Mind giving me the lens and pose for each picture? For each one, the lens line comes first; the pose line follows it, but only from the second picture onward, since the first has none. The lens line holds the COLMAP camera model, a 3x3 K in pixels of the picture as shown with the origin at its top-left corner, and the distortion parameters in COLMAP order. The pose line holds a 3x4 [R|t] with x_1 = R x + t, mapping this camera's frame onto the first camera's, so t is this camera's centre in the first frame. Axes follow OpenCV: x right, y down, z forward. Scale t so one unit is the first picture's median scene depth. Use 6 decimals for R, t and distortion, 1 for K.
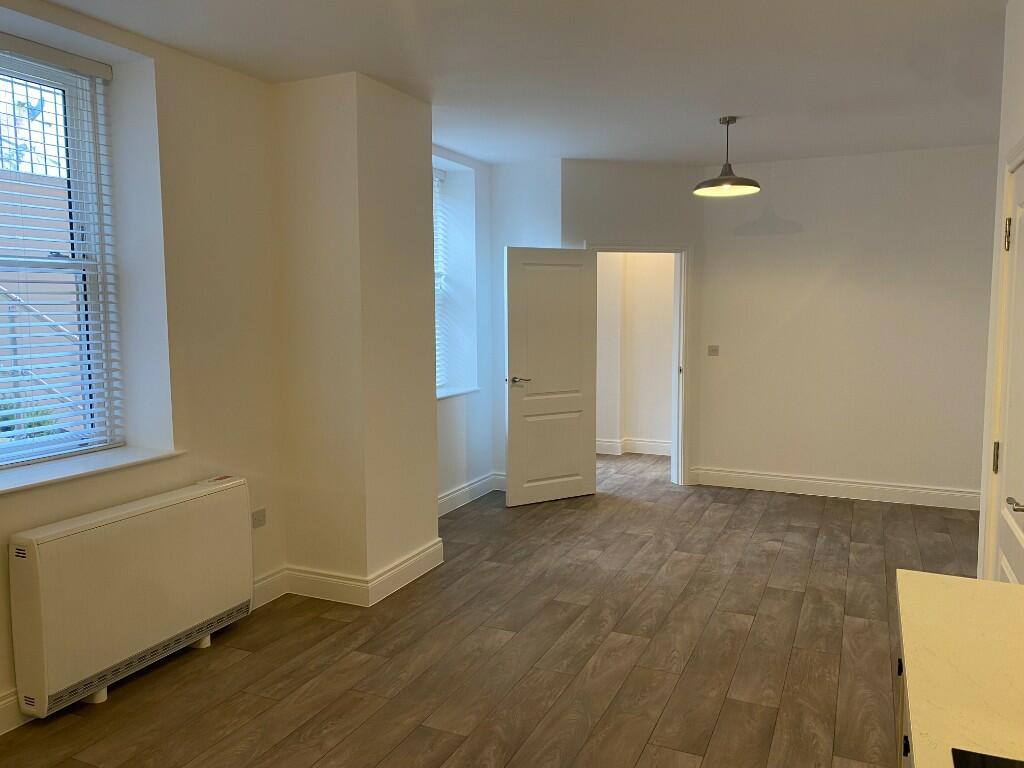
lens RADIAL K [[772.5, 0, 512.0], [0, 772.5, 384.0], [0, 0, 1]] dist [0.044065, -0.002219]
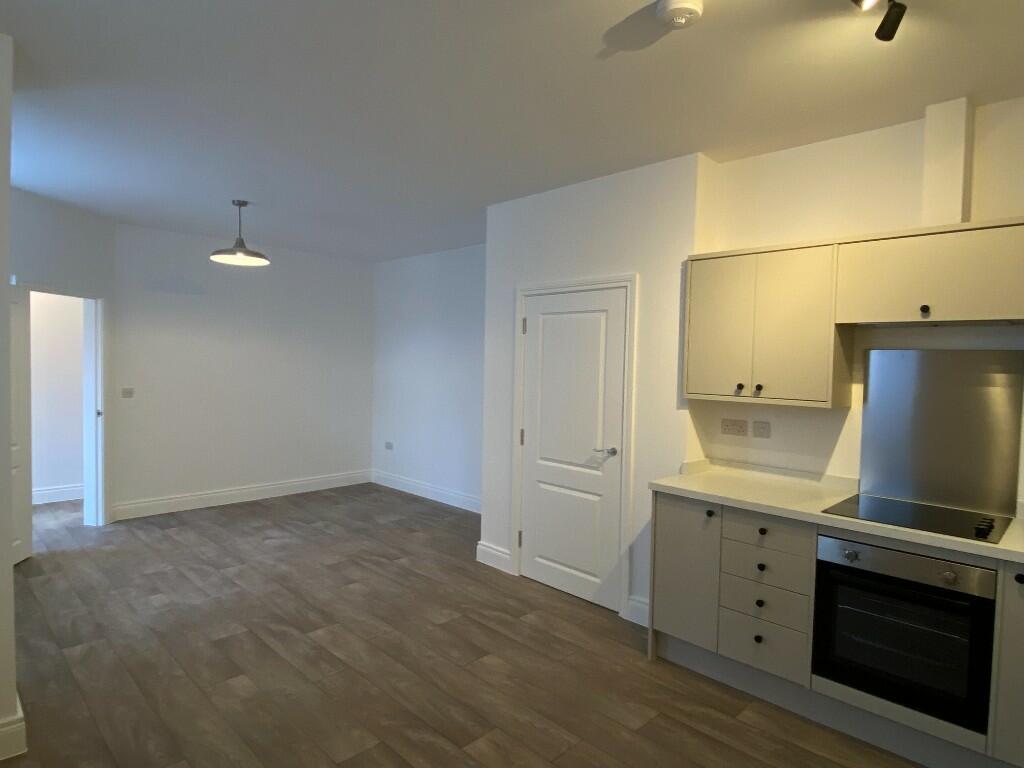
lens RADIAL K [[591.7, 0, 512.0], [0, 591.7, 384.0], [0, 0, 1]] dist [0.003569, -0.002168]
pose [[0.348475, -0.028107, 0.936897, -0.490373], [0.073336, 0.997304, 0.002642, -0.027733], [-0.934445, 0.067788, 0.349597, 0.318081]]
